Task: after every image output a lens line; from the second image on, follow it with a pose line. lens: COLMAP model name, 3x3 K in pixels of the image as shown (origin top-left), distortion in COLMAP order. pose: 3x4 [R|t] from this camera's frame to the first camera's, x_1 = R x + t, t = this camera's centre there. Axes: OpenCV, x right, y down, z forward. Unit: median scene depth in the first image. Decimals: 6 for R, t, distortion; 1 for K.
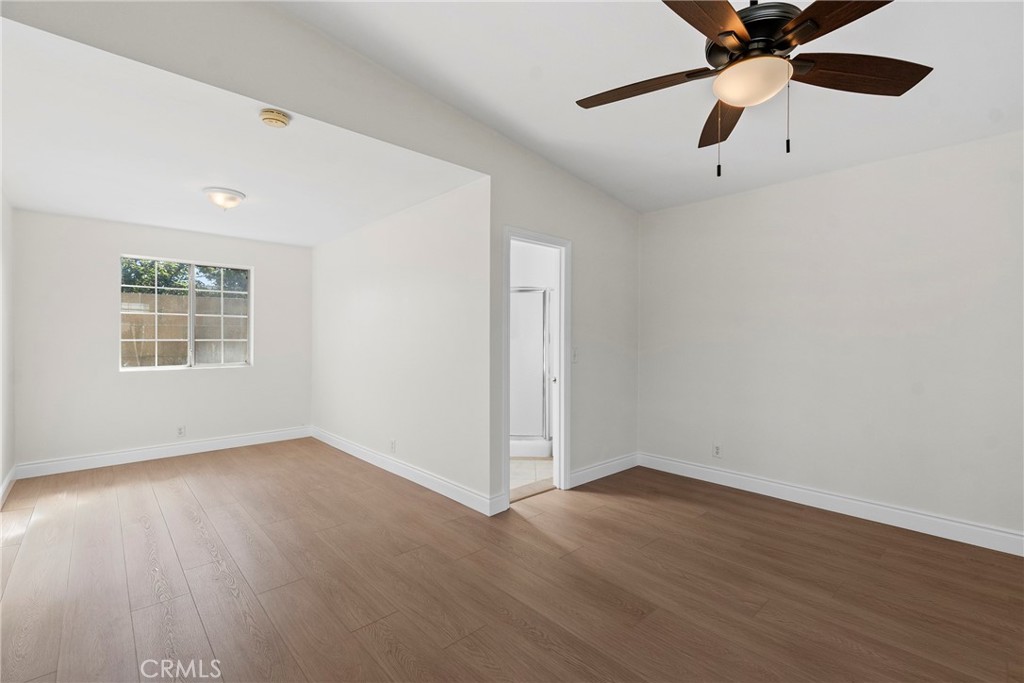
lens RADIAL K [[449.7, 0, 513.7], [0, 449.7, 341.1], [0, 0, 1]] dist [0.004025, 0.000202]
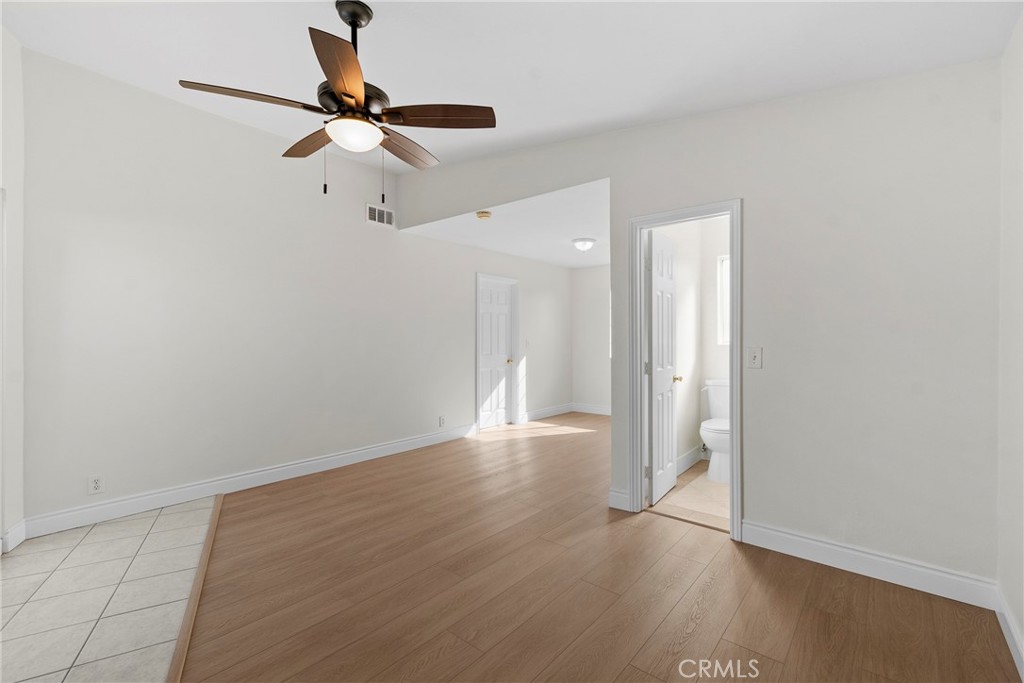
lens RADIAL K [[449.7, 0, 513.7], [0, 449.7, 341.1], [0, 0, 1]] dist [0.004025, 0.000202]
pose [[0.129832, 0.010115, -0.991484, 0.943901], [-0.001443, 0.999949, 0.010012, -0.001463], [0.991535, 0.000131, 0.129840, 0.647683]]
